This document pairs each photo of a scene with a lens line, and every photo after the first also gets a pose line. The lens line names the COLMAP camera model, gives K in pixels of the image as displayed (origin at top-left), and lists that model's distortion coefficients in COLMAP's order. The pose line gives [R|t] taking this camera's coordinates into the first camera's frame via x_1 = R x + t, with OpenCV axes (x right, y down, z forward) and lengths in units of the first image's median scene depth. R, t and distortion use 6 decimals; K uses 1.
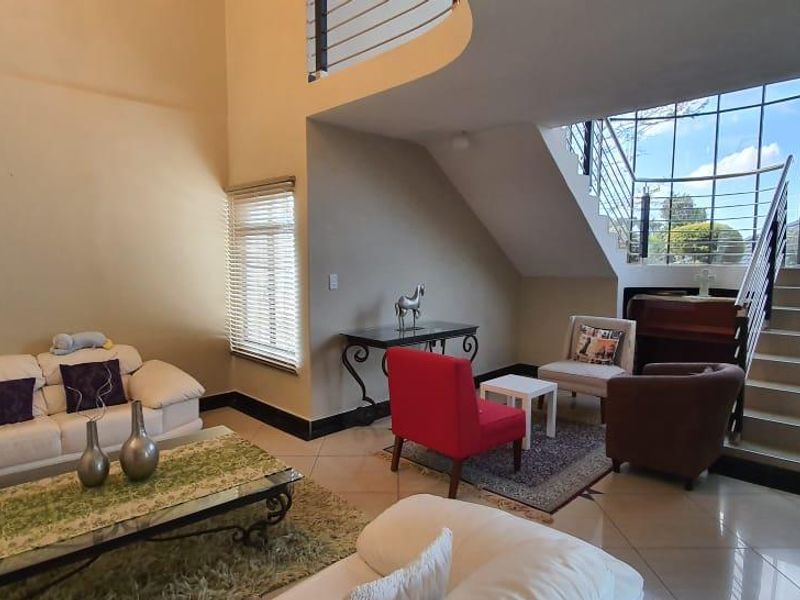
lens RADIAL K [[514.8, 0, 401.9], [0, 514.8, 299.9], [0, 0, 1]] dist [0.001188, -0.001908]
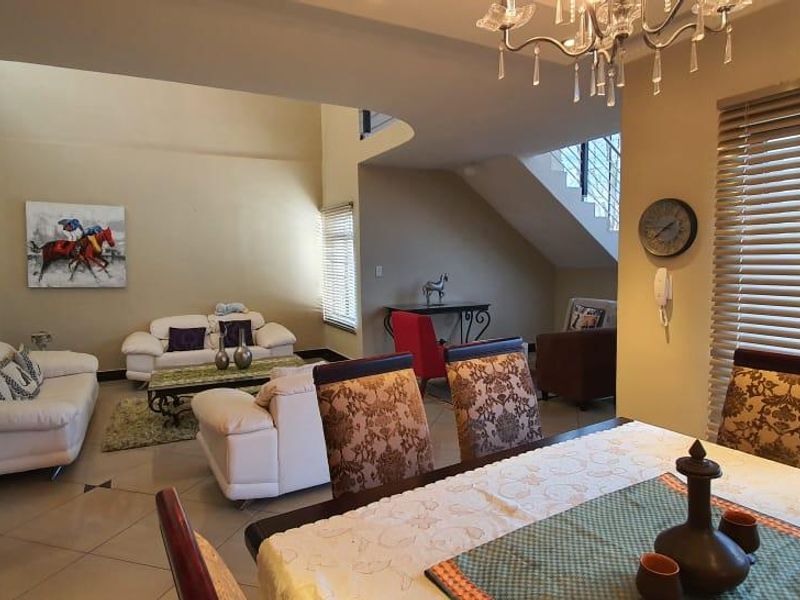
lens RADIAL K [[514.8, 0, 398.4], [0, 514.8, 298.6], [0, 0, 1]] dist [0.001188, -0.001908]
pose [[0.954673, 0.006904, -0.297578, 0.387379], [-0.006750, 0.999976, 0.001545, 0.043337], [0.297581, 0.000534, 0.954696, -0.423968]]
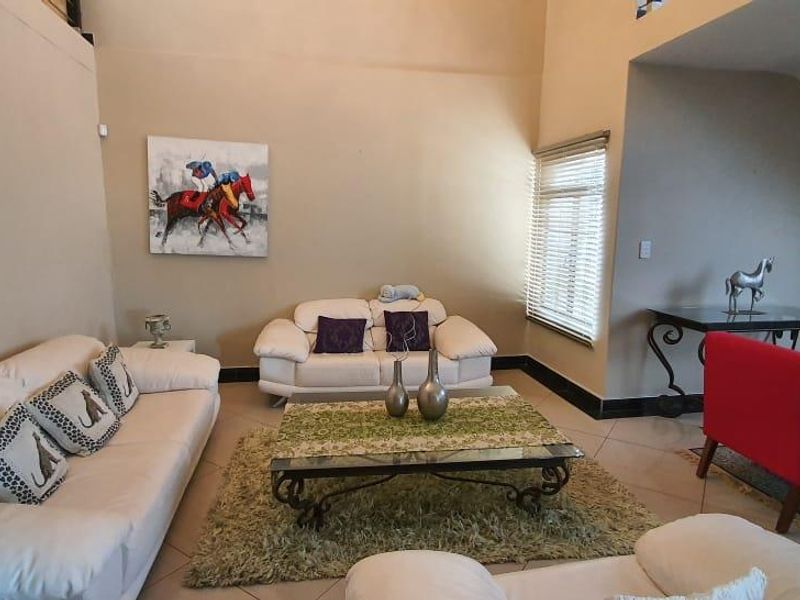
lens RADIAL K [[514.8, 0, 386.3], [0, 514.8, 302.8], [0, 0, 1]] dist [0.001188, -0.001908]
pose [[0.821089, 0.095681, -0.562724, 0.008174], [-0.056547, 0.994636, 0.086610, 0.004186], [0.567992, -0.039294, 0.822095, 0.023397]]
